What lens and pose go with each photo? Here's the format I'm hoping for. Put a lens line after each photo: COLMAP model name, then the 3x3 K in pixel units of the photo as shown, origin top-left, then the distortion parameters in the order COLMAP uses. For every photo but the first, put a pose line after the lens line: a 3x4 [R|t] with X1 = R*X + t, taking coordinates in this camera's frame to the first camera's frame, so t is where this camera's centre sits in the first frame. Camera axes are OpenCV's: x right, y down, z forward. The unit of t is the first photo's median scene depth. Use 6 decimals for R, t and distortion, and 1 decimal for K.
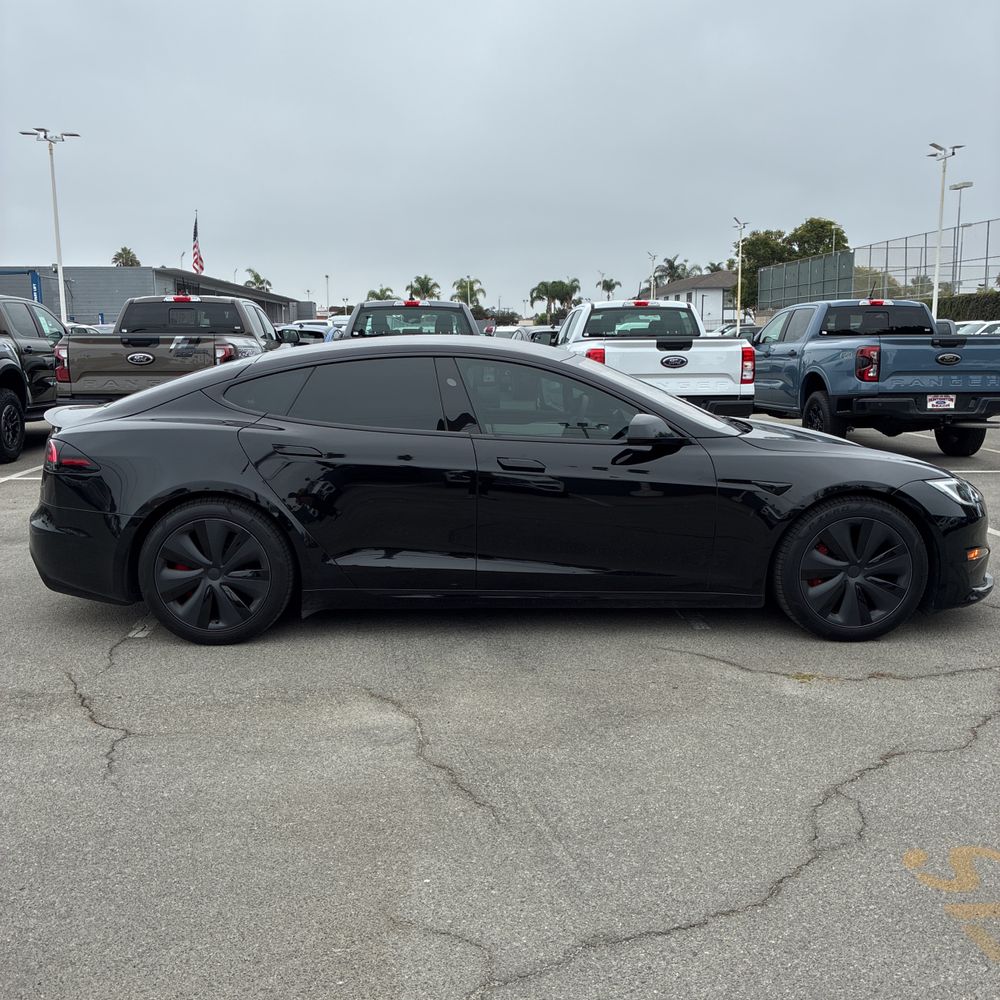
lens RADIAL K [[1071.8, 0, 500.0], [0, 1071.8, 500.0], [0, 0, 1]] dist [0.027438, -0.019515]
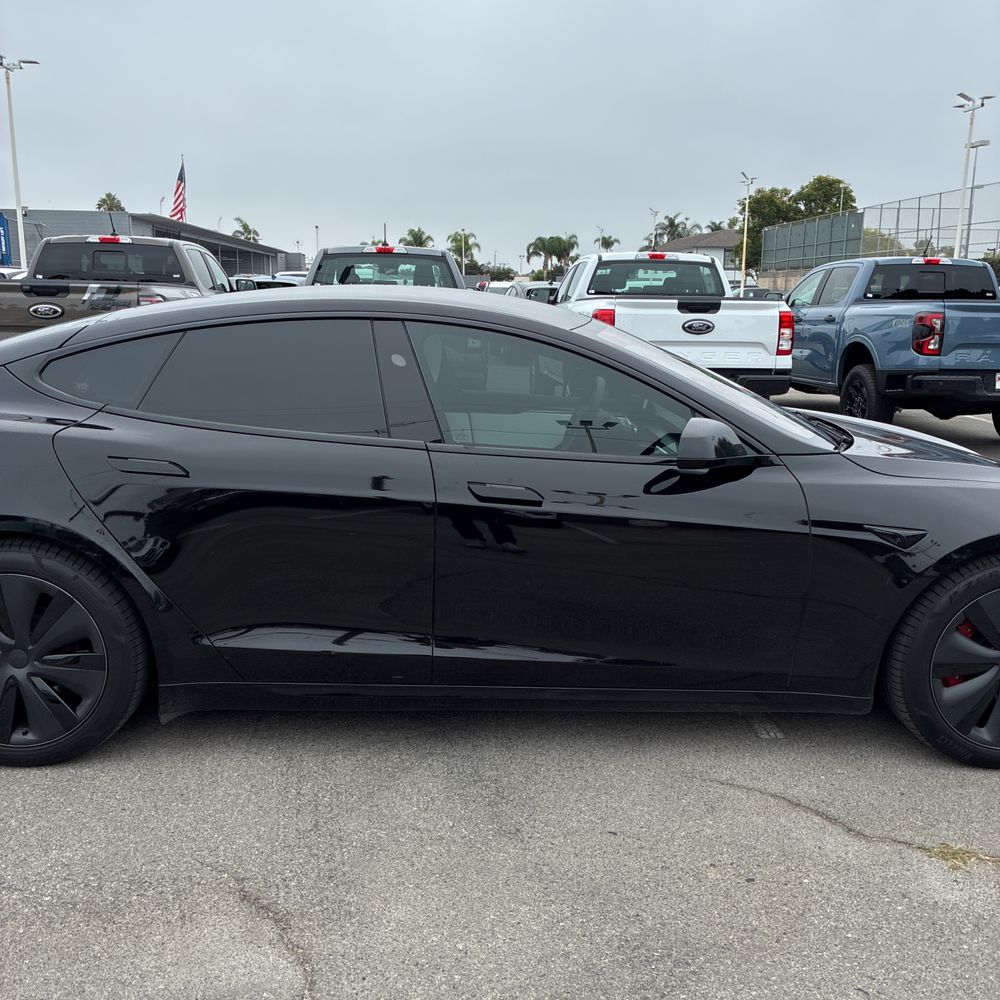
lens RADIAL K [[1052.7, 0, 504.4], [0, 1052.7, 518.2], [0, 0, 1]] dist [-0.004212, 0.028984]
pose [[0.999791, 0.016963, 0.011449, 0.005316], [-0.017610, 0.998107, 0.058922, -0.023312], [-0.010428, -0.059111, 0.998197, 0.158502]]
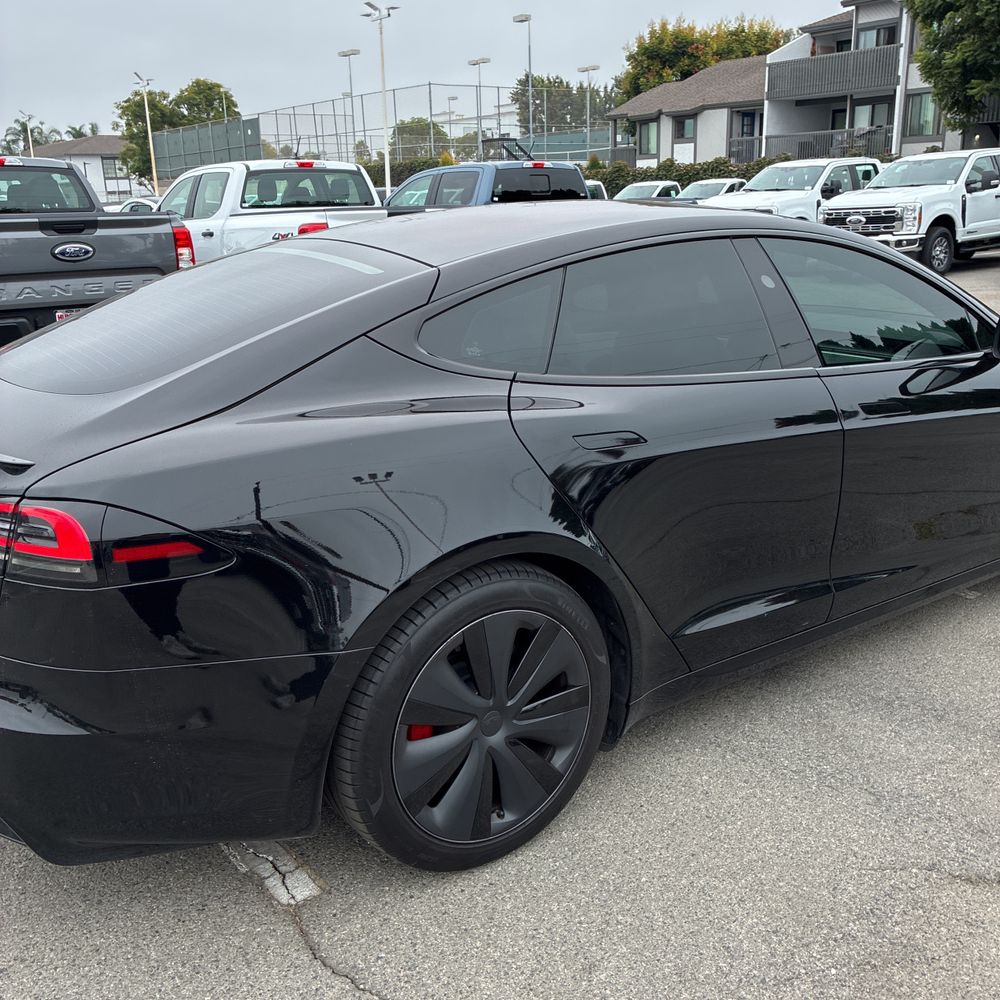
lens RADIAL K [[1041.9, 0, 500.0], [0, 1041.9, 500.0], [0, 0, 1]] dist [0.027582, -0.026891]
pose [[0.822520, -0.172203, 0.542040, -0.207234], [0.105682, 0.982739, 0.151843, -0.040818], [-0.558831, -0.067610, 0.826521, 0.260056]]
